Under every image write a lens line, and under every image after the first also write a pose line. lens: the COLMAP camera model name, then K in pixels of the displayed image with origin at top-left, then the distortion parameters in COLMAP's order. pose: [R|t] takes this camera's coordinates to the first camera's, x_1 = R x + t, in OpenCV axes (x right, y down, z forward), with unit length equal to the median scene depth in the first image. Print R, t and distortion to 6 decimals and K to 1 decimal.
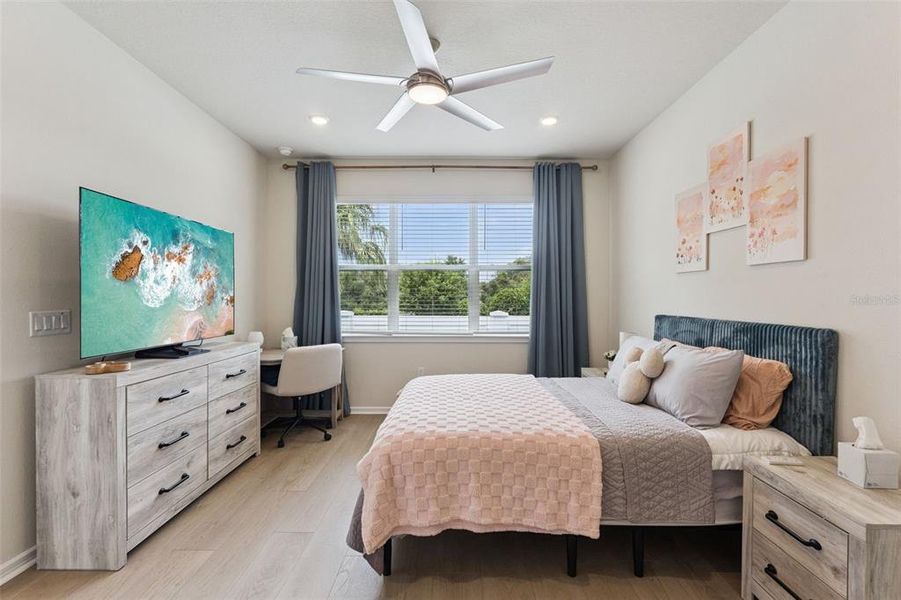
lens RADIAL K [[425.7, 0, 446.2], [0, 425.7, 300.8], [0, 0, 1]] dist [-0.000307, 0.000229]
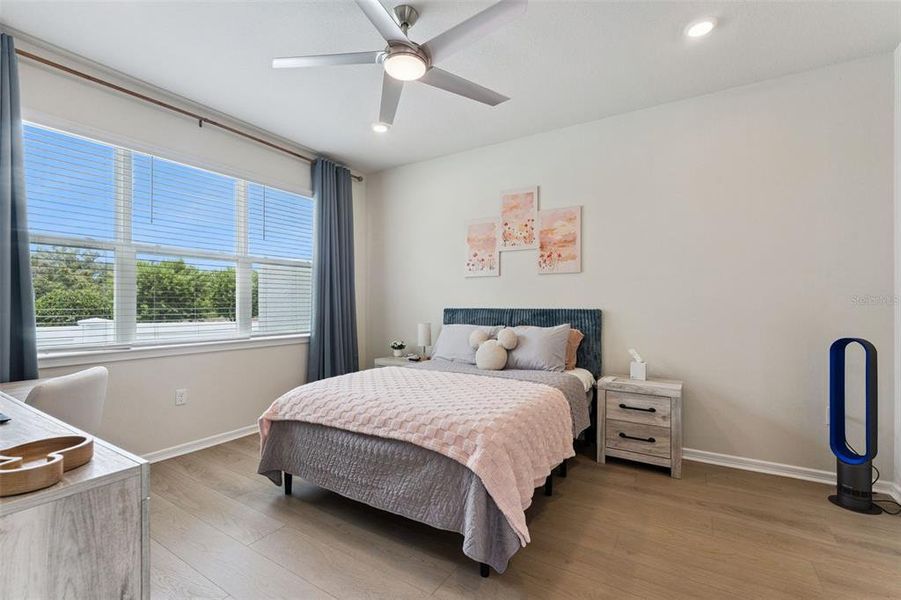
lens RADIAL K [[401.0, 0, 448.3], [0, 401.0, 301.4], [0, 0, 1]] dist [-0.000266, -0.000008]
pose [[0.516520, 0.004888, 0.856261, -0.640425], [0.008821, 0.999900, -0.011030, 0.029363], [-0.856229, 0.013250, 0.516426, 0.408730]]
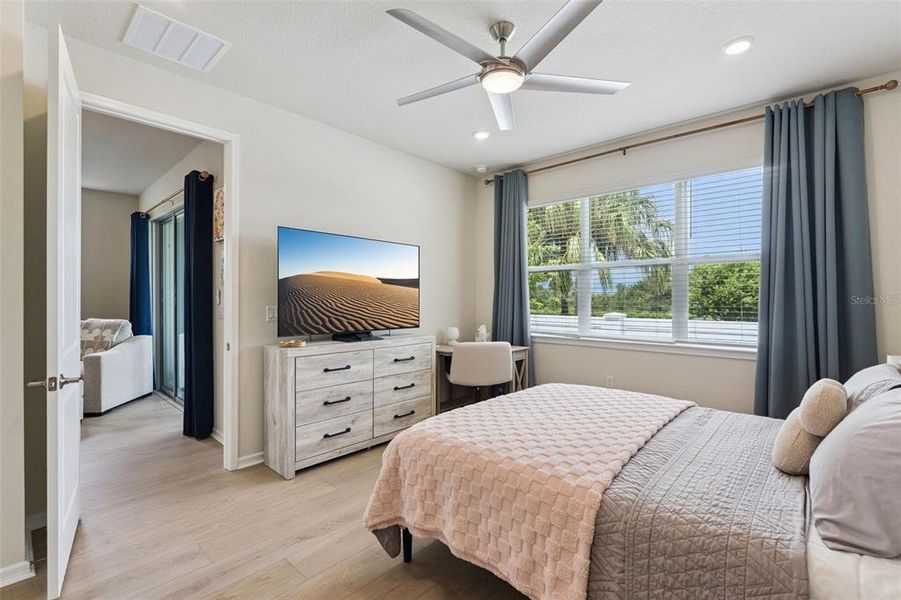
lens RADIAL K [[401.0, 0, 448.3], [0, 401.0, 301.4], [0, 0, 1]] dist [-0.000266, -0.000008]
pose [[0.743414, 0.003287, -0.668824, 0.394140], [-0.005281, 0.999986, -0.000956, 0.003349], [0.668811, 0.004243, 0.743420, 0.220917]]
